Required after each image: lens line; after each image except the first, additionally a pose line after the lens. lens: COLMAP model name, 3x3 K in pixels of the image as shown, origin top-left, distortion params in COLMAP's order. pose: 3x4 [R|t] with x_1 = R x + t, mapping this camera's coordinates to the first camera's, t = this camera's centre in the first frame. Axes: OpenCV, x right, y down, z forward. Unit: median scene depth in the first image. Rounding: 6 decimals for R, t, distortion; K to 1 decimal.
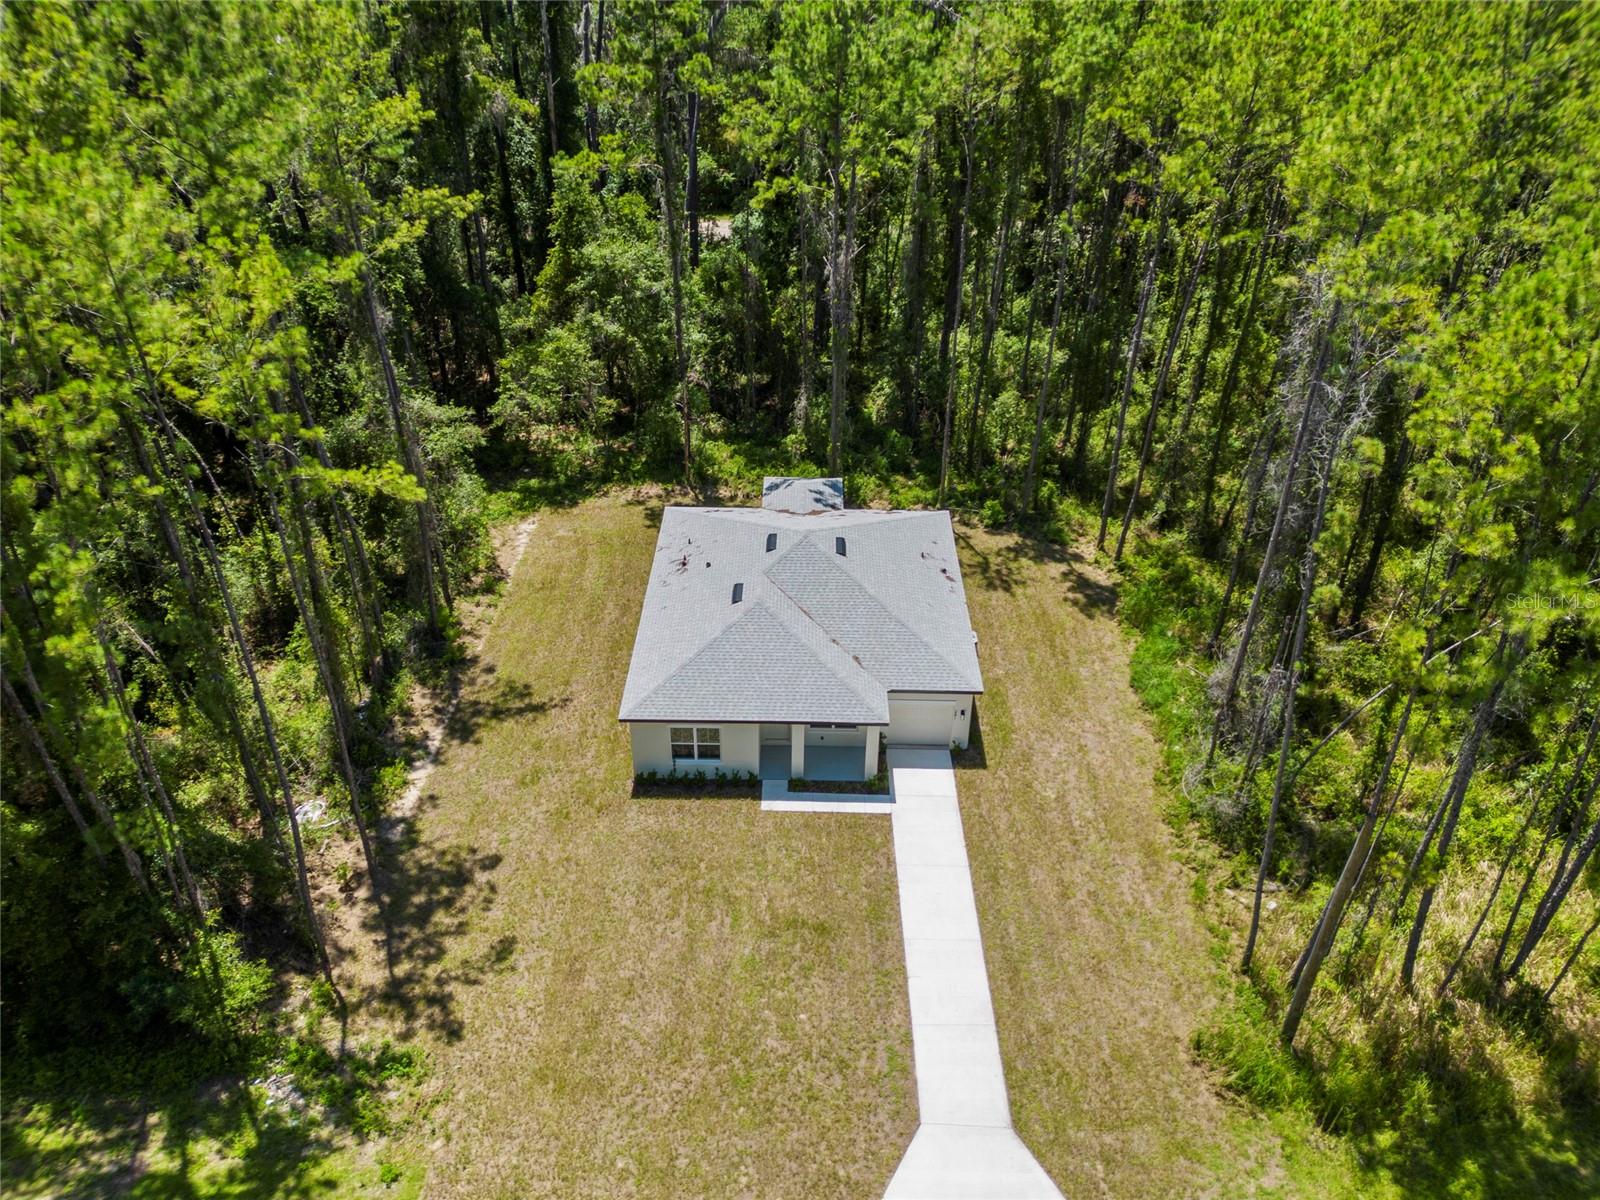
lens RADIAL K [[1172.1, 0, 800.0], [0, 1172.1, 600.0], [0, 0, 1]] dist [0.096350, -0.132252]
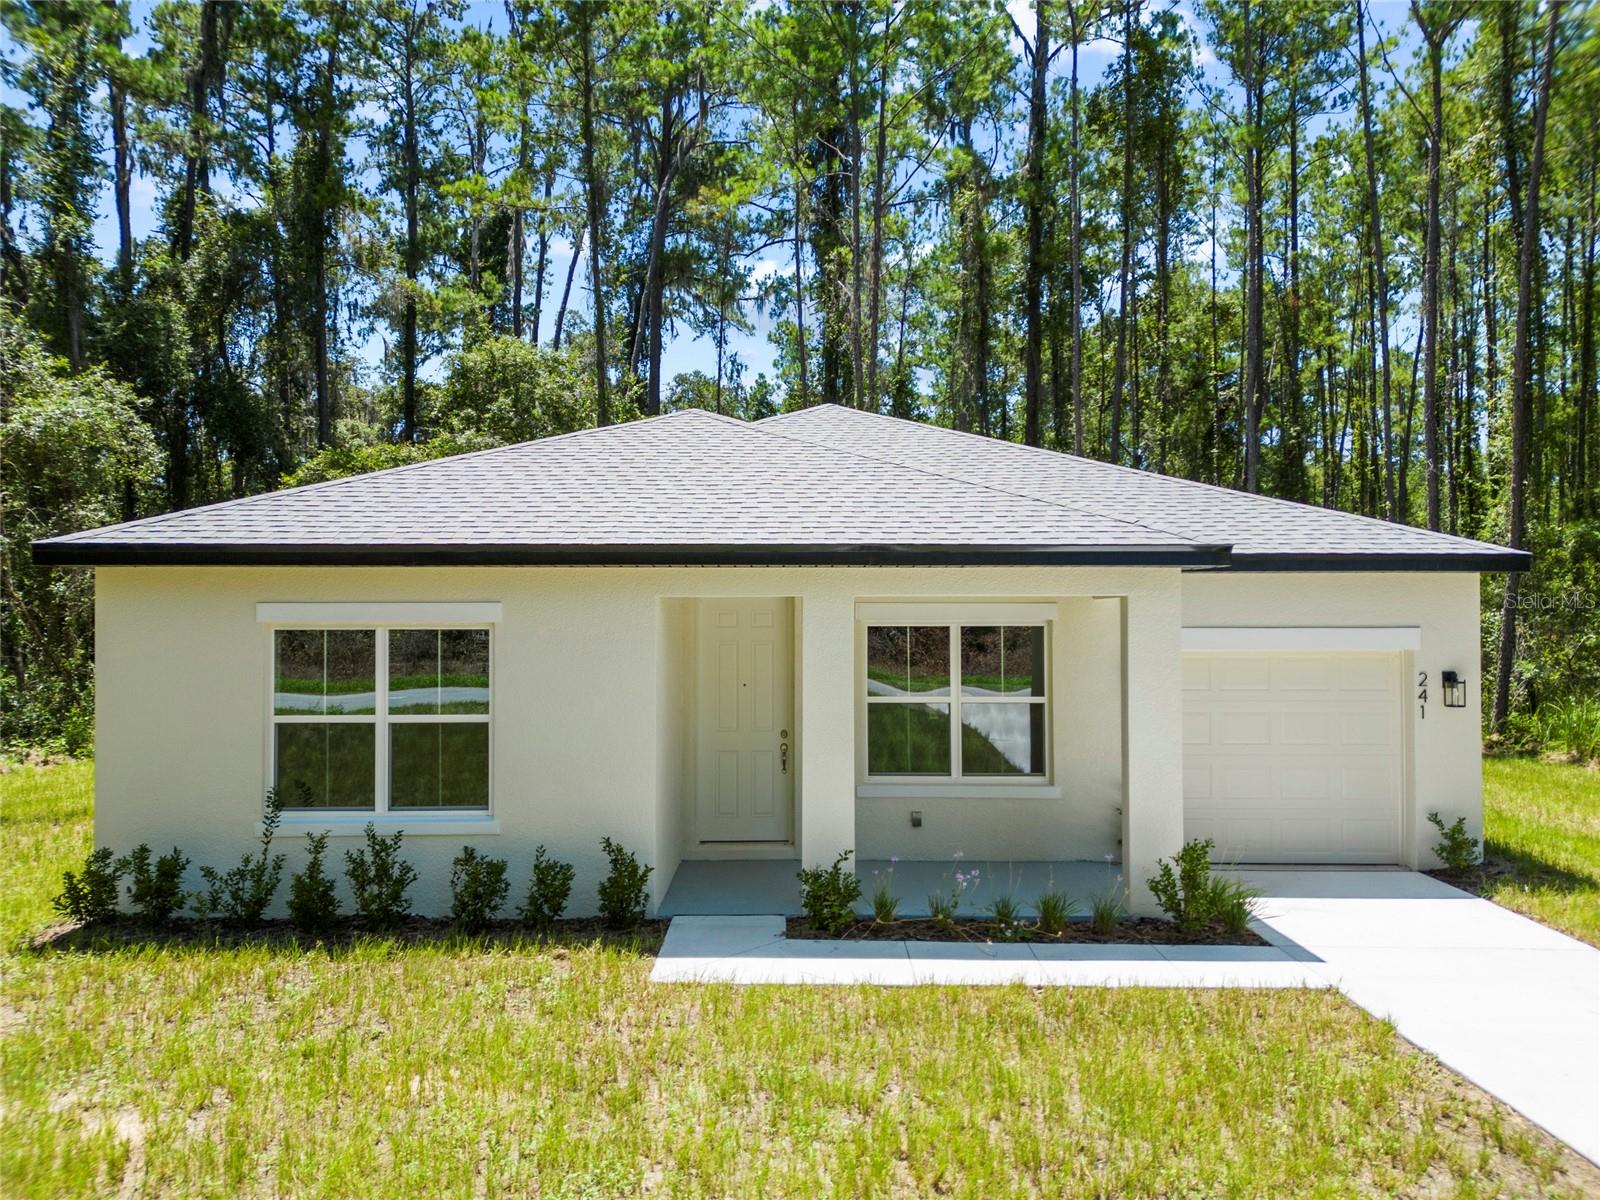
lens RADIAL K [[1124.5, 0, 800.0], [0, 1124.5, 600.0], [0, 0, 1]] dist [0.115806, -0.118899]
pose [[0.999511, -0.031095, 0.003263, -0.006854], [0.027466, 0.823381, -0.566824, 0.217530], [0.014939, 0.566637, 0.823832, 0.755976]]
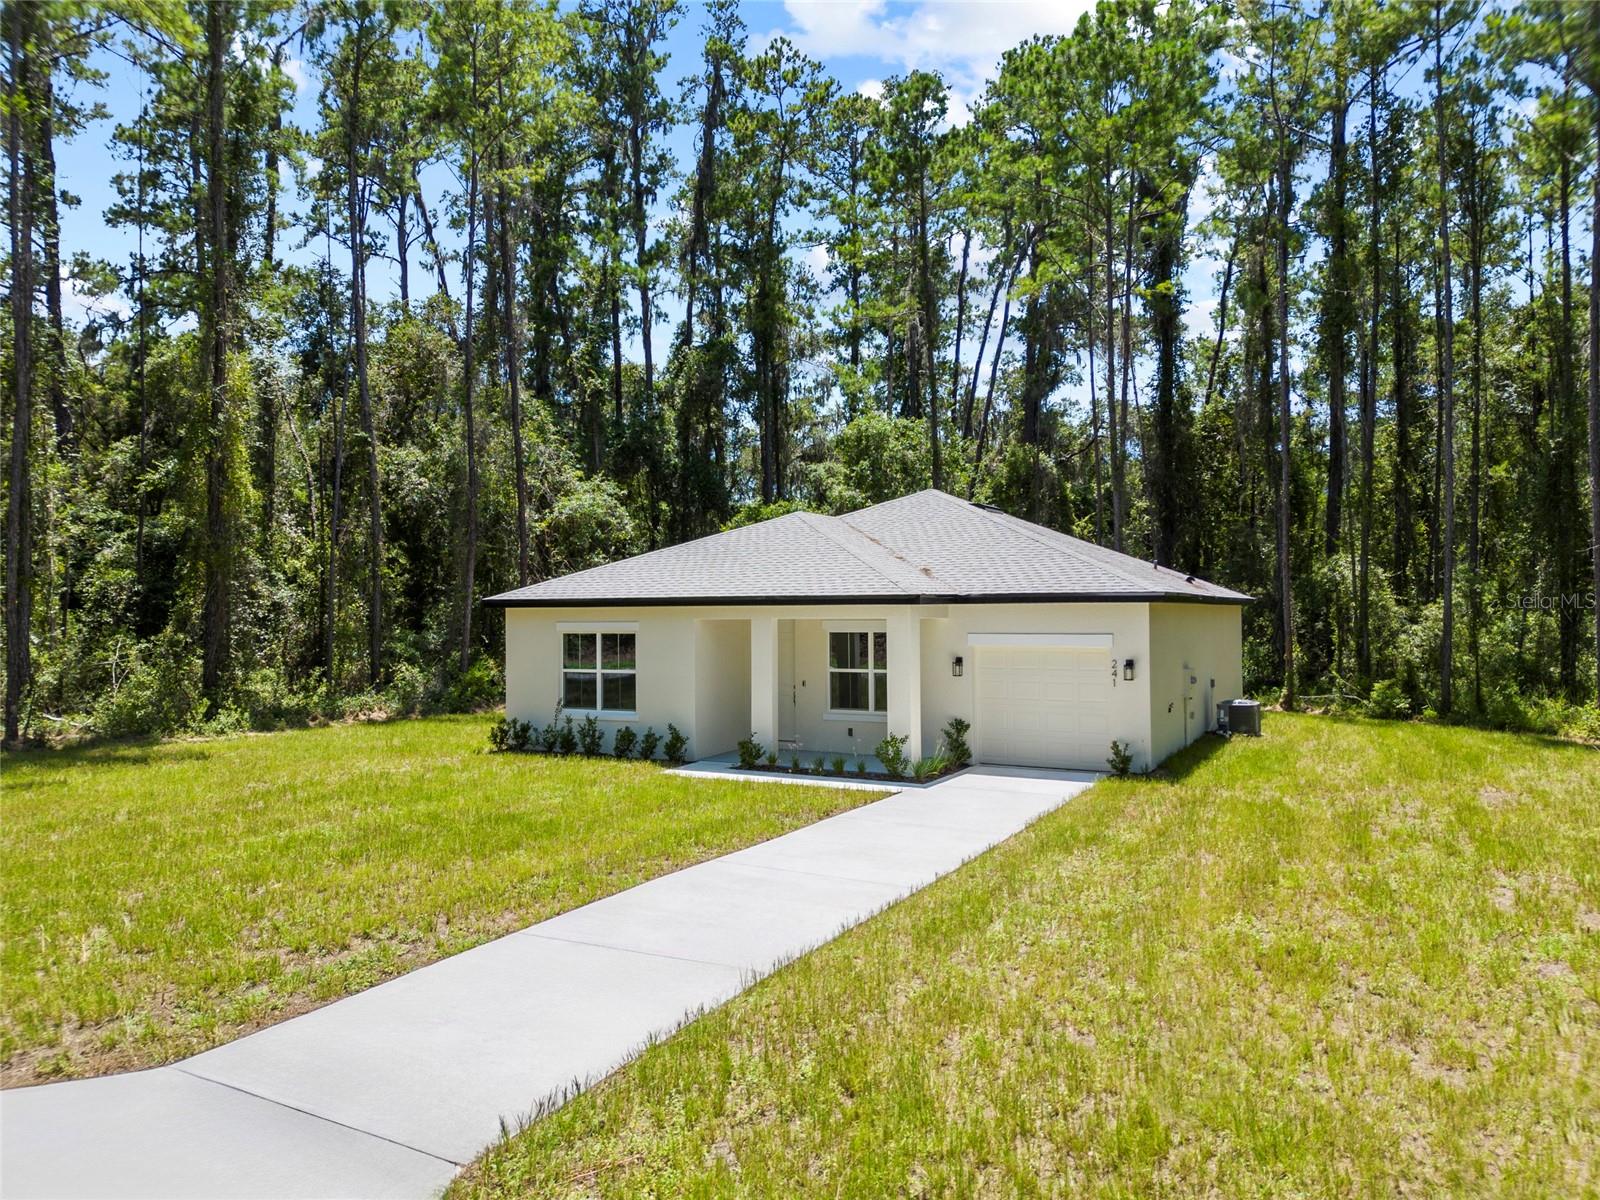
lens RADIAL K [[1124.5, 0, 800.0], [0, 1124.5, 600.0], [0, 0, 1]] dist [0.115806, -0.118899]
pose [[0.891285, -0.040173, -0.451661, 0.215733], [-0.225727, 0.824571, -0.518778, 0.322869], [0.393267, 0.564331, 0.725859, 0.602182]]
